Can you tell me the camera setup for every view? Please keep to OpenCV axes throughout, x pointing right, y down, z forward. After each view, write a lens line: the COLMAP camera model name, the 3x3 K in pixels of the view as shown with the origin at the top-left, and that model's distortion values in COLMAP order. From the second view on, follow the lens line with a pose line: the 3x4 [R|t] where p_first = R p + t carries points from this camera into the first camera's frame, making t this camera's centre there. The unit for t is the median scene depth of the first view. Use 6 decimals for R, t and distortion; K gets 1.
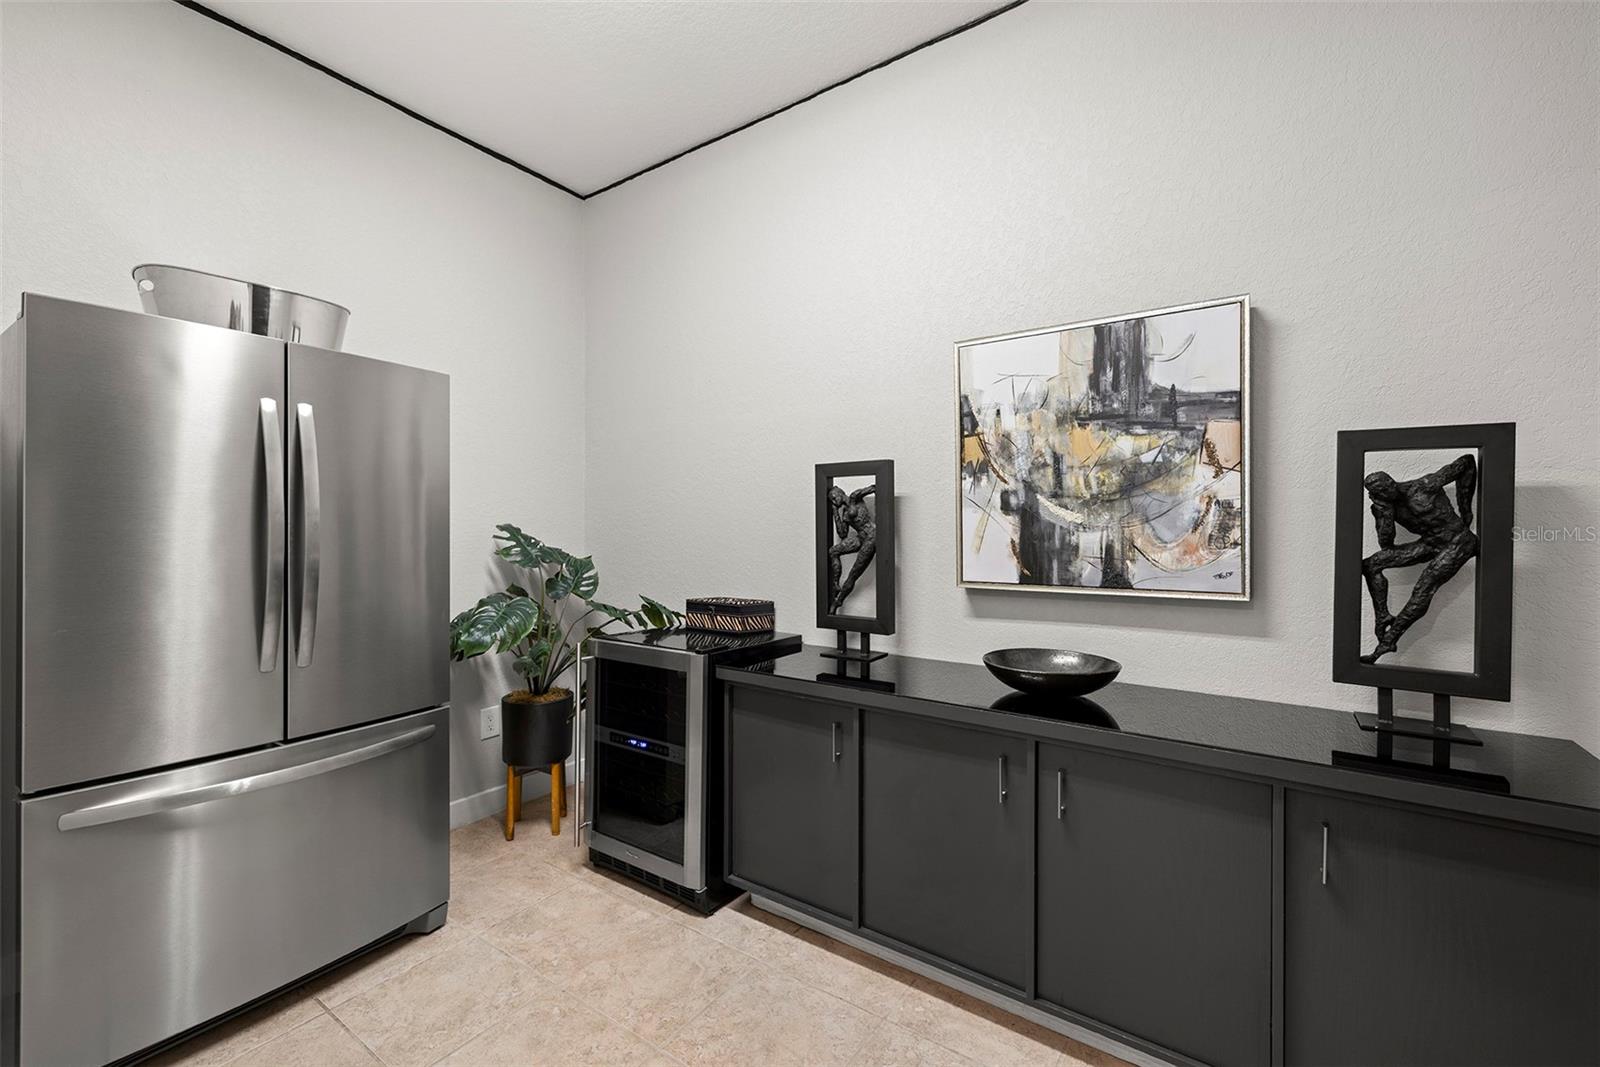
lens RADIAL K [[676.0, 0, 794.2], [0, 676.0, 518.5], [0, 0, 1]] dist [0.000138, 0.000158]
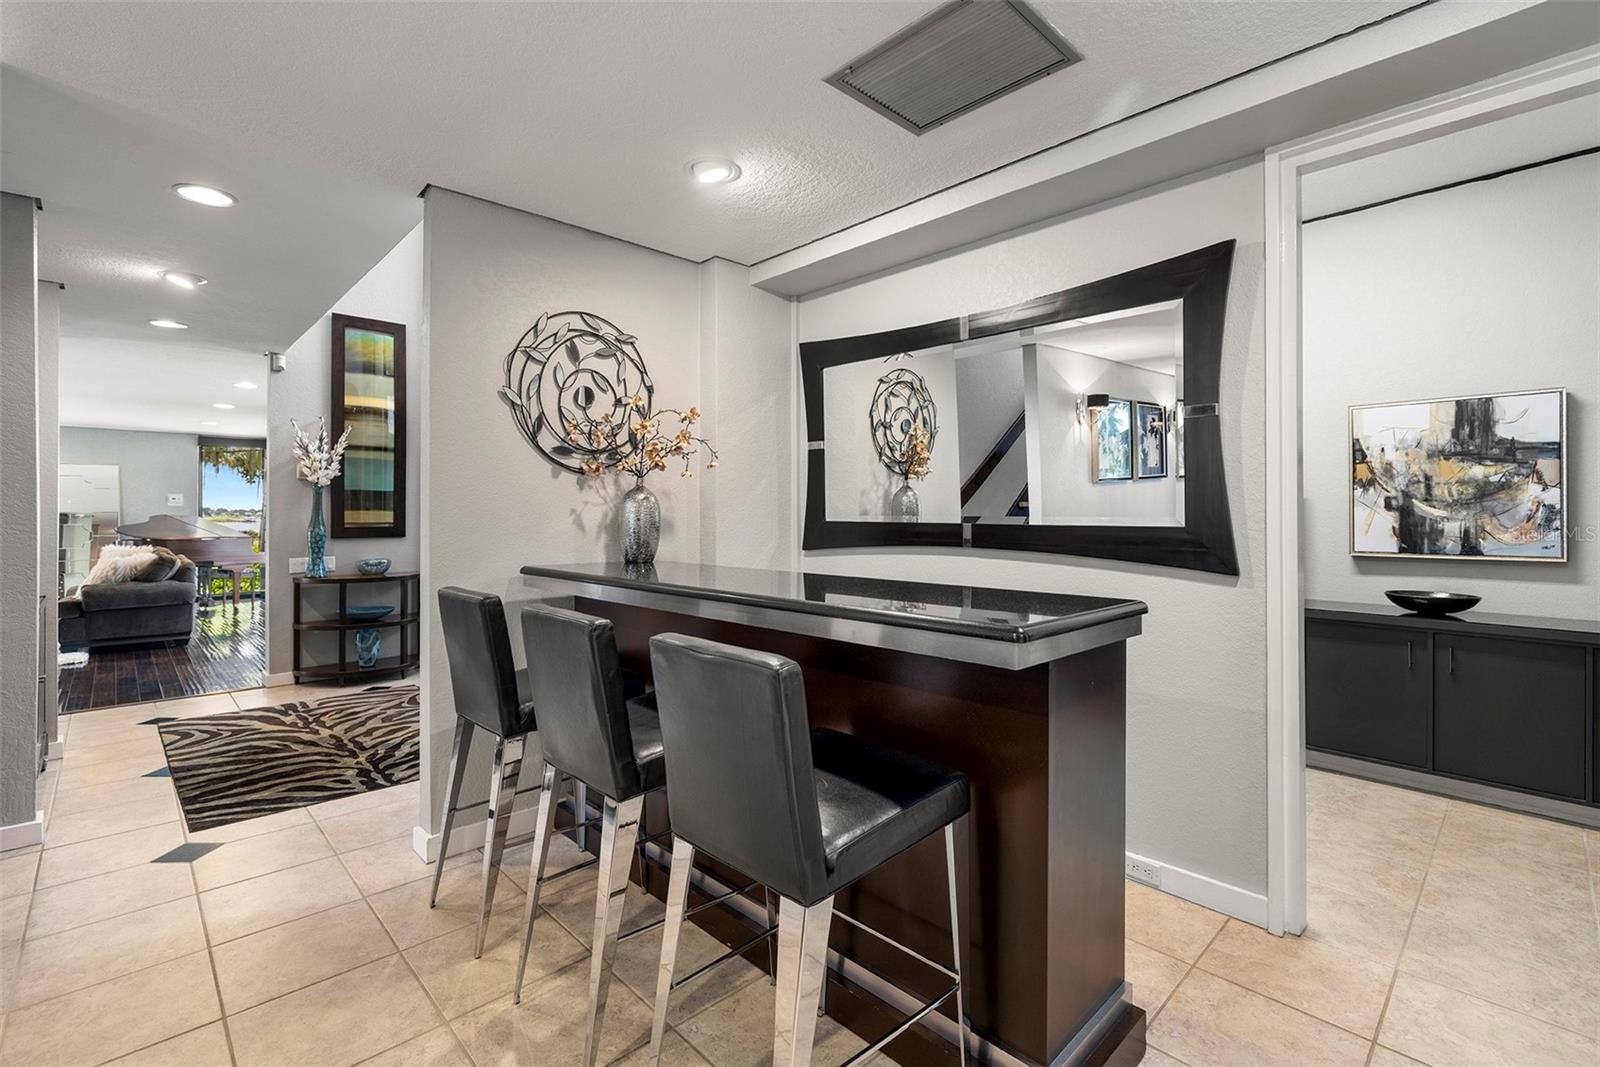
lens RADIAL K [[719.0, 0, 799.8], [0, 719.0, 503.2], [0, 0, 1]] dist [0.001526, 0.000015]
pose [[0.981730, -0.000125, -0.190278, -0.836345], [-0.000297, 0.999998, -0.002188, -0.022848], [0.190278, 0.002204, 0.981728, -1.098564]]
